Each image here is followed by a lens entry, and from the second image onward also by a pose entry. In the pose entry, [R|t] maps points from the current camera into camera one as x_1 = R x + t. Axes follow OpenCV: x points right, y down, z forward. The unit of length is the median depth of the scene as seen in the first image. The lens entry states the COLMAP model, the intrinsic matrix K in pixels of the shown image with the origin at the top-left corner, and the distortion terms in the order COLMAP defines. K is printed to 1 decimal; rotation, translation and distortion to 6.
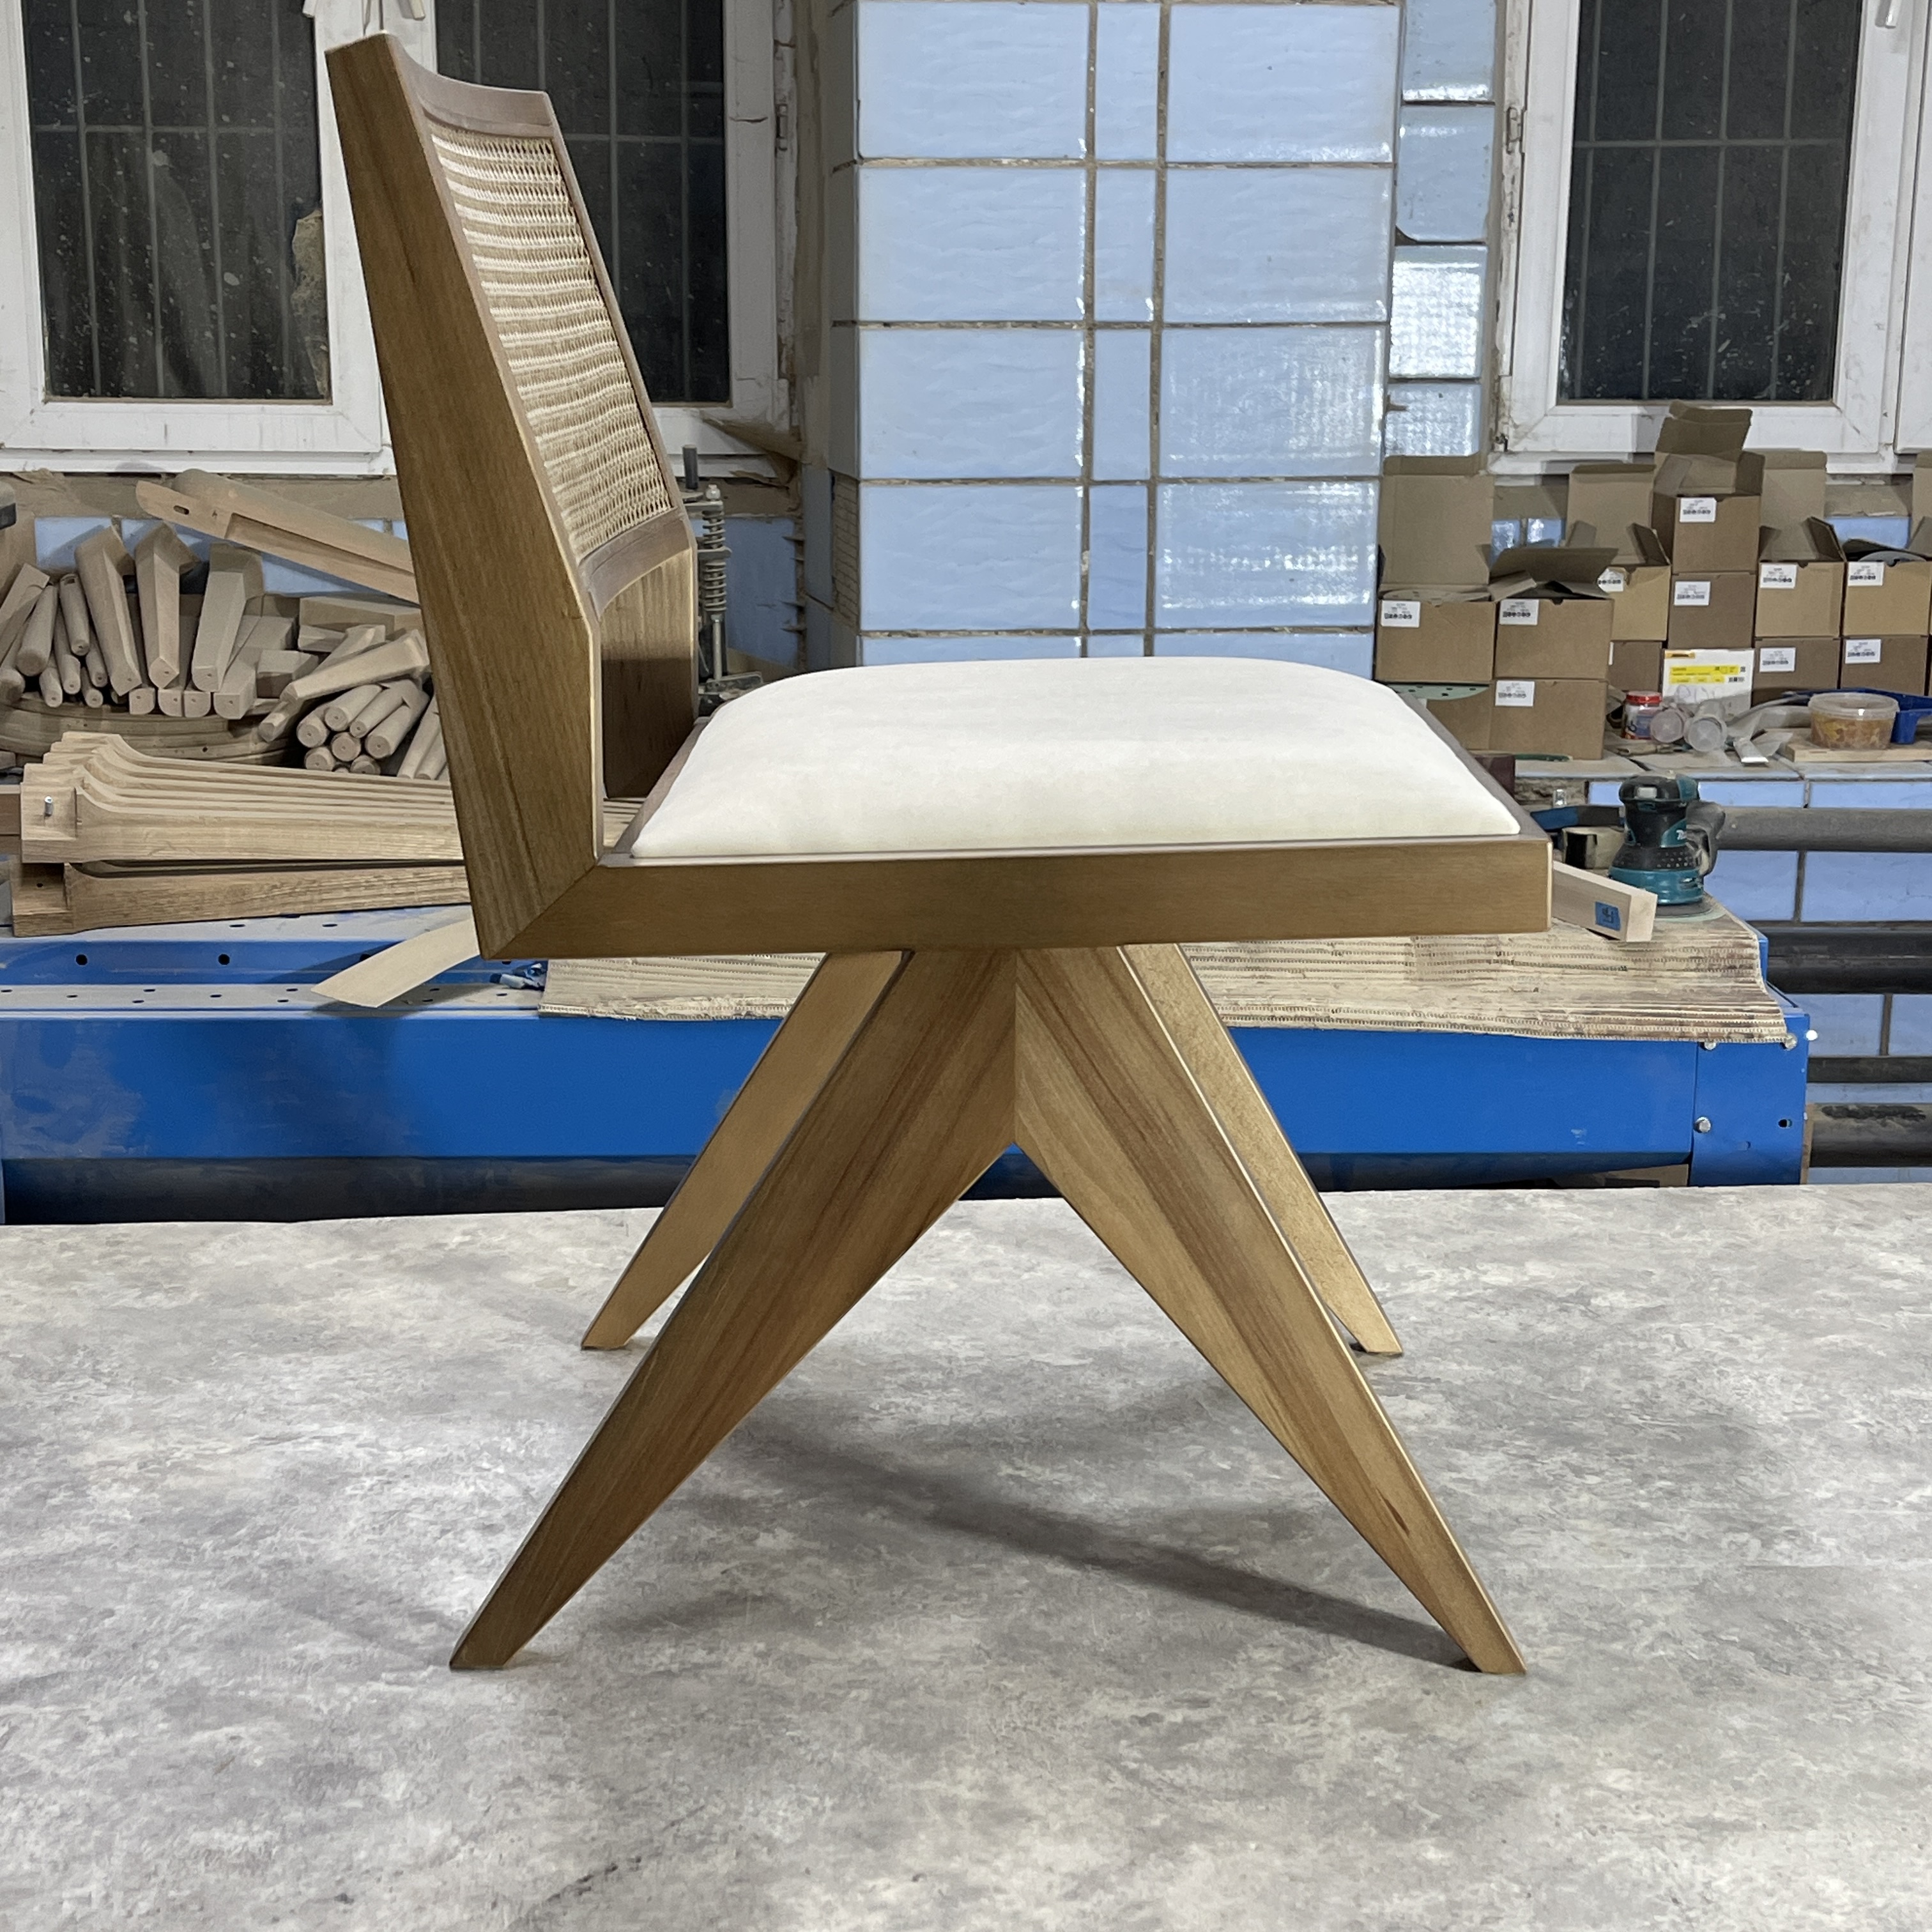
lens RADIAL K [[2946.6, 0, 959.4], [0, 2946.6, 994.3], [0, 0, 1]] dist [0.166856, -0.593625]
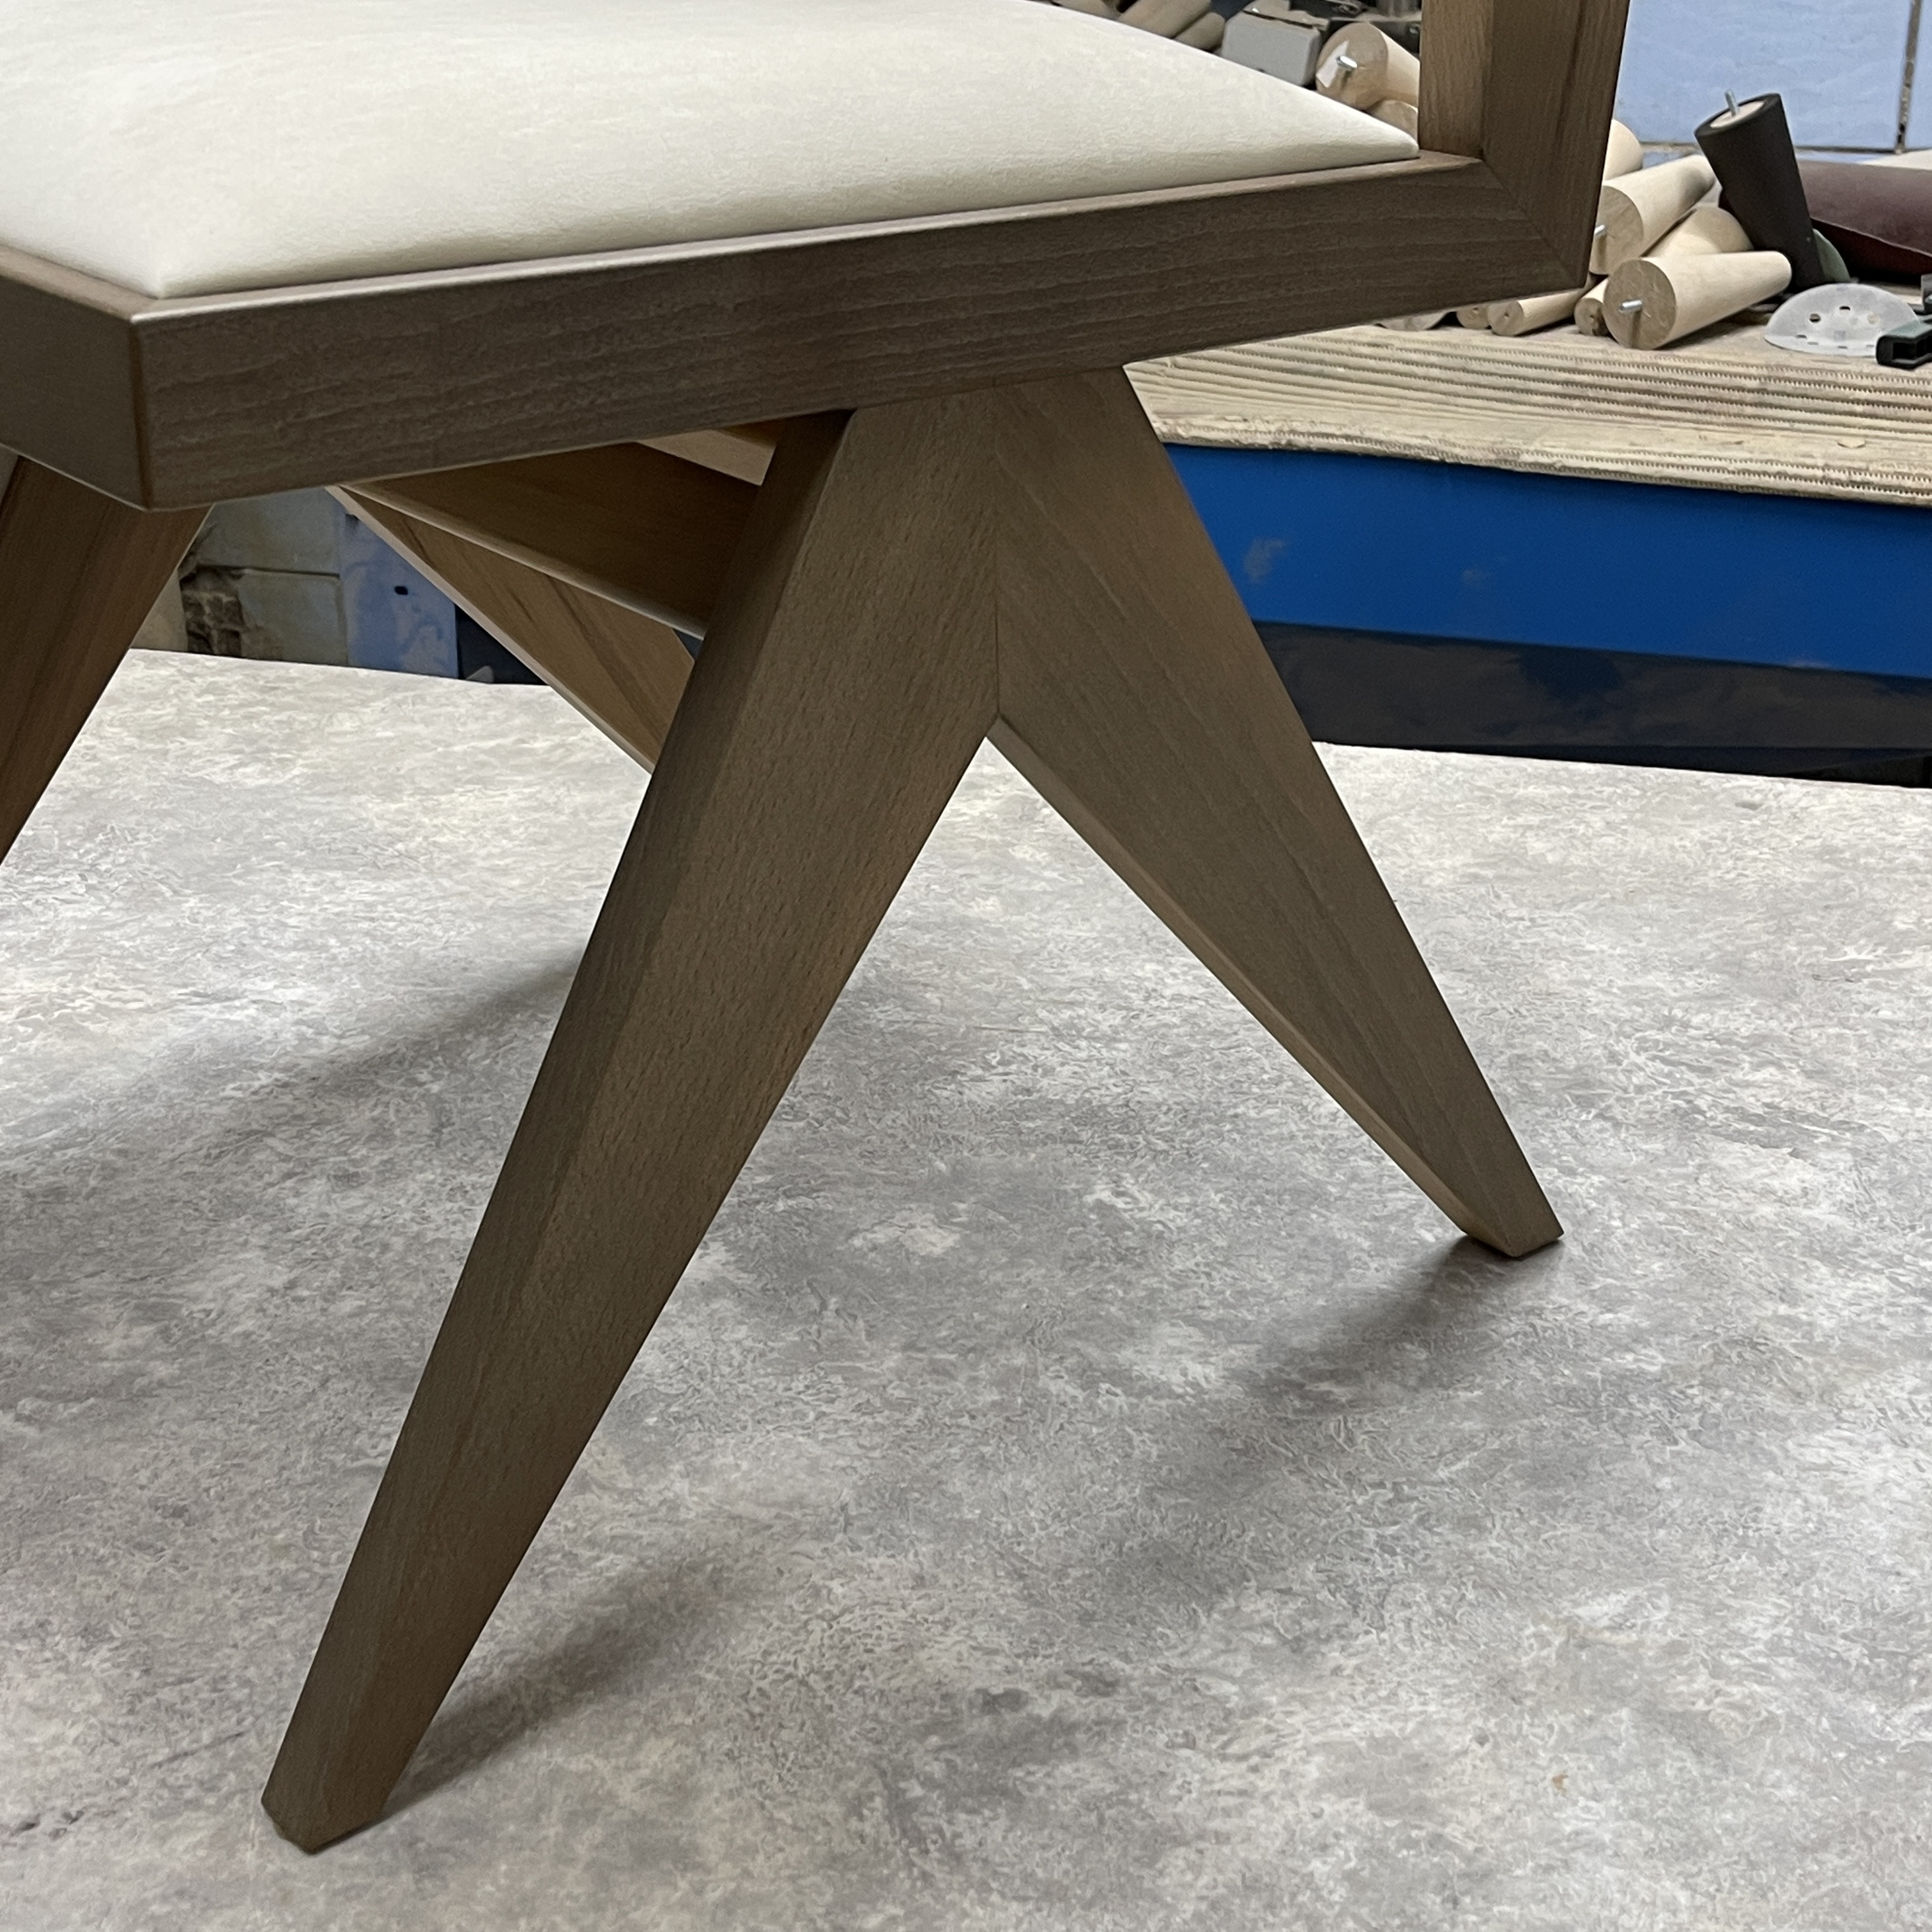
lens RADIAL K [[2965.7, 0, 979.8], [0, 2965.7, 987.1], [0, 0, 1]] dist [0.150842, -0.511874]
pose [[0.943101, 0.129084, -0.306429, 0.107119], [-0.064347, 0.975001, 0.212679, -0.015144], [0.326222, -0.180860, 0.927830, 0.208726]]
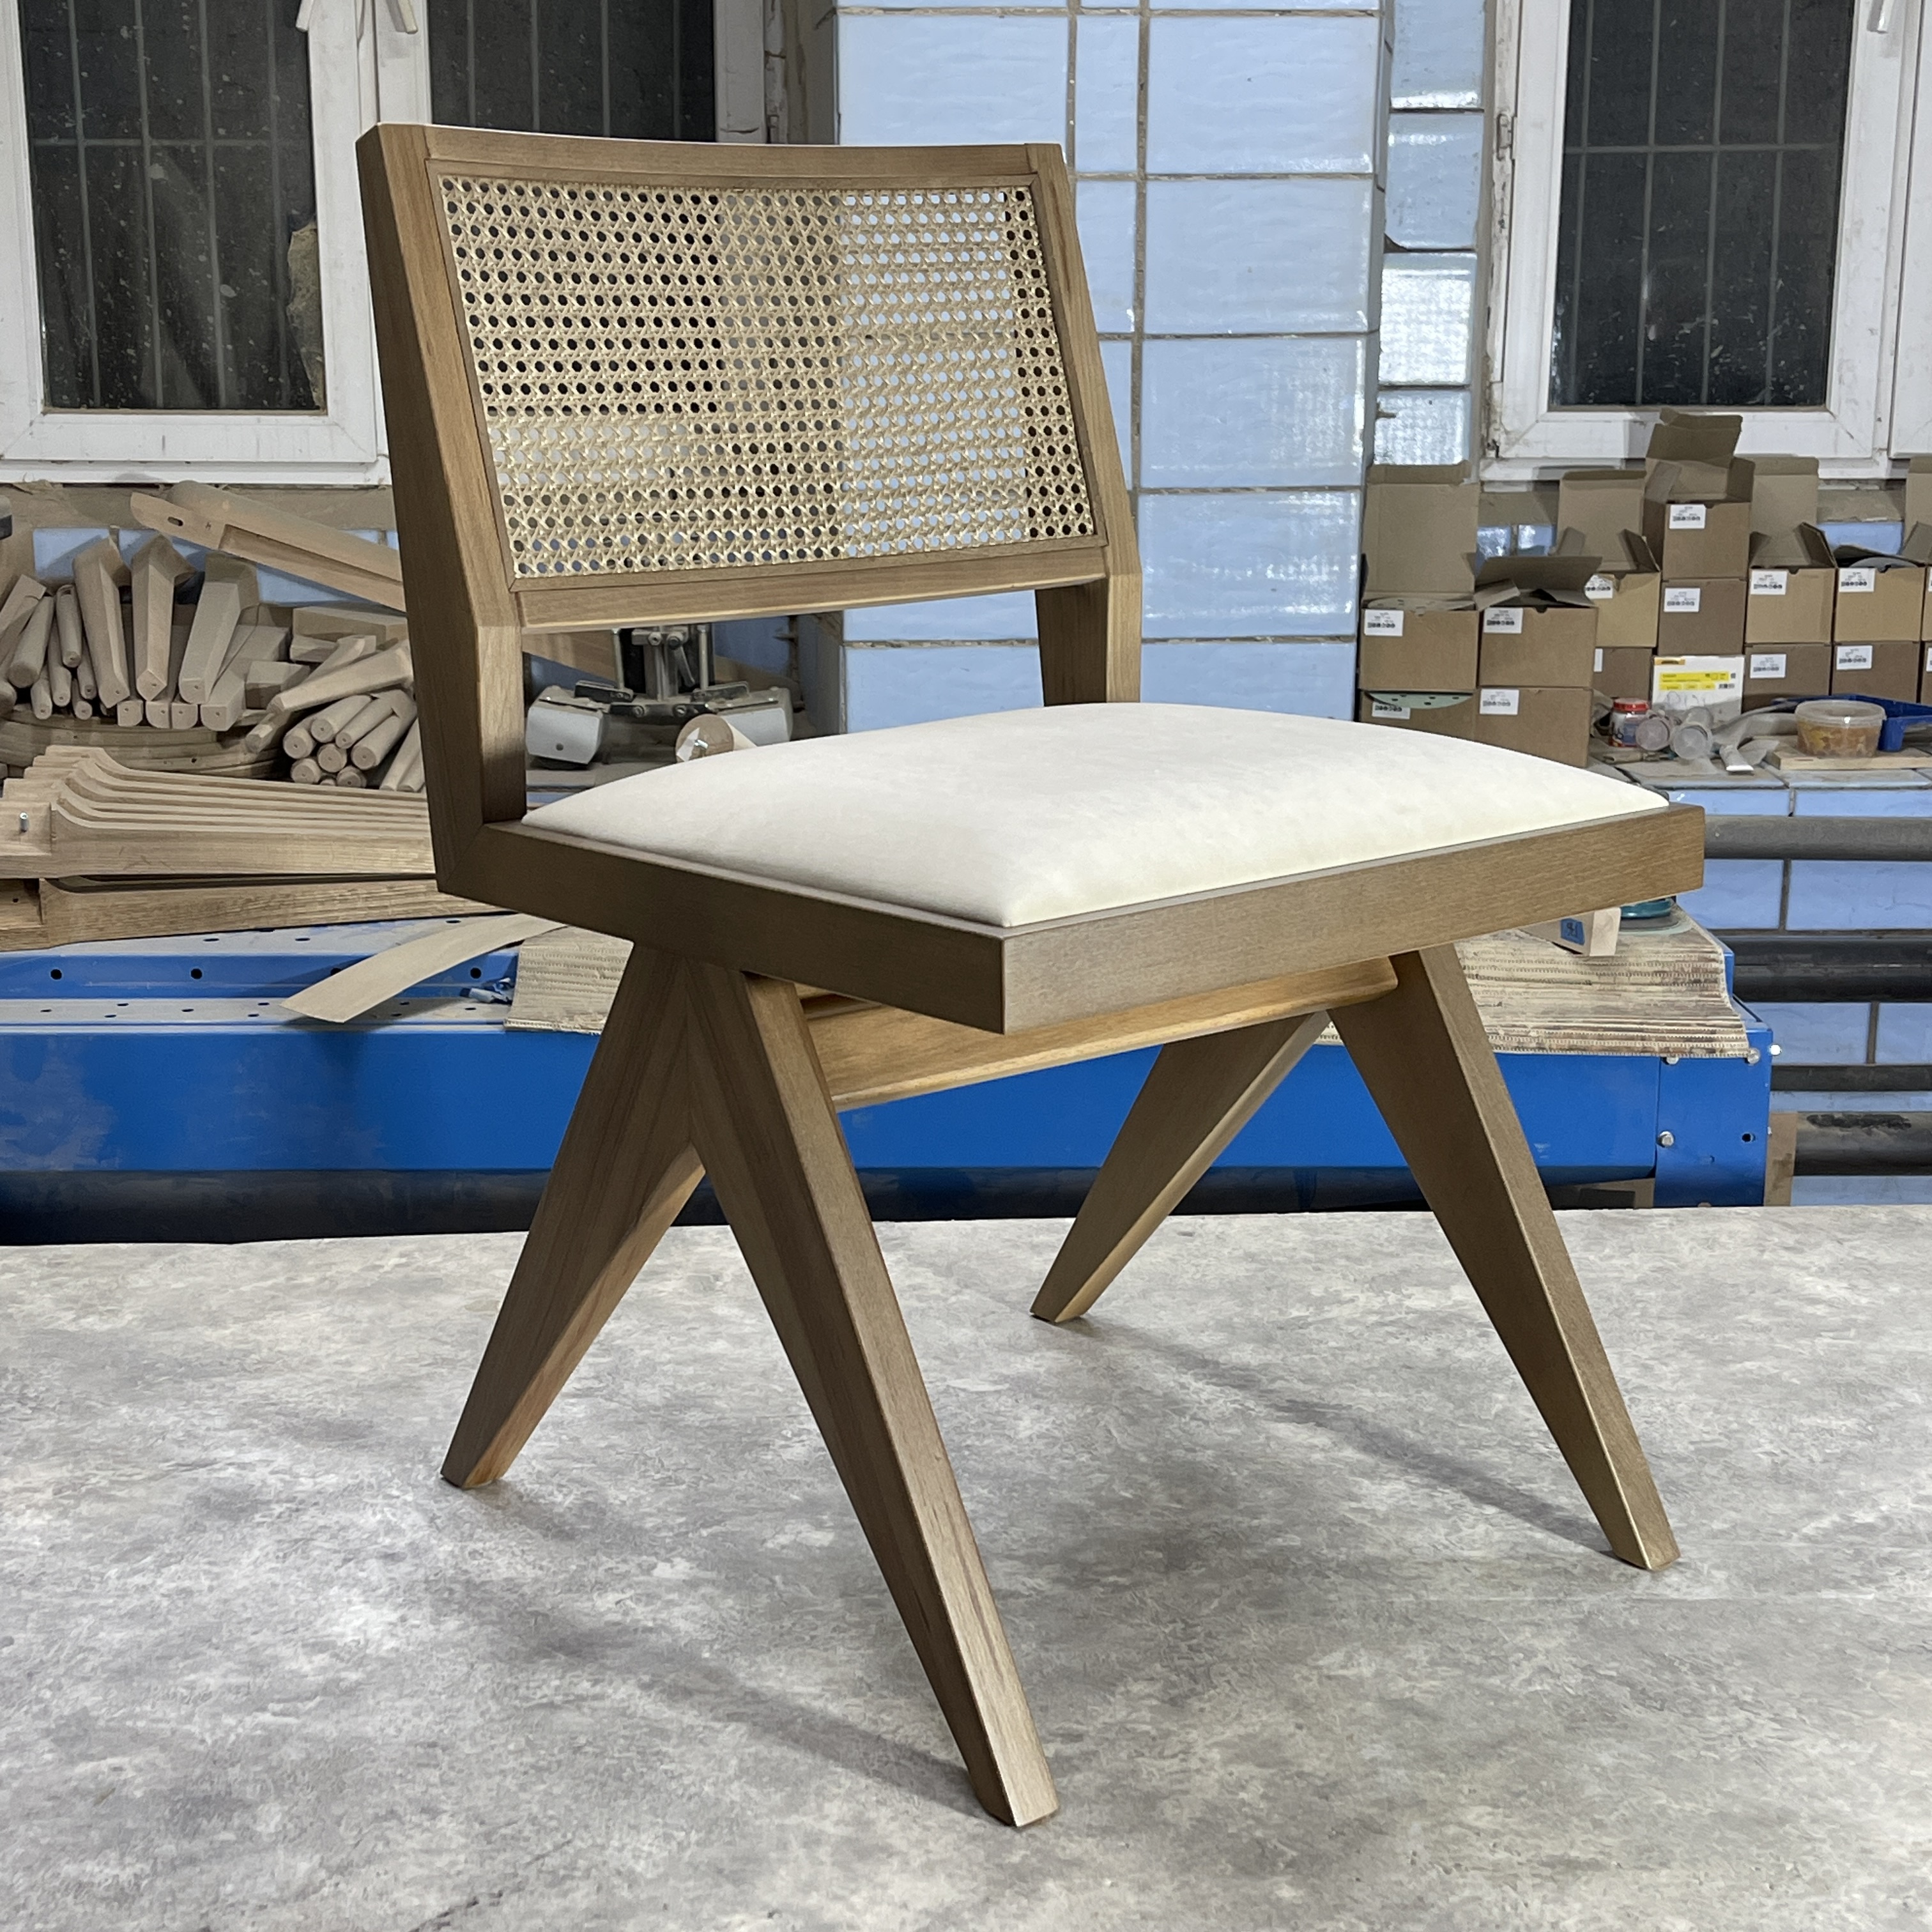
lens RADIAL K [[2946.6, 0, 953.0], [0, 2946.6, 988.4], [0, 0, 1]] dist [0.169180, -0.616911]
pose [[0.999842, -0.000036, -0.017802, 0.027263], [0.000061, 0.999999, 0.001416, -0.008141], [0.017802, -0.001417, 0.999841, -0.004727]]
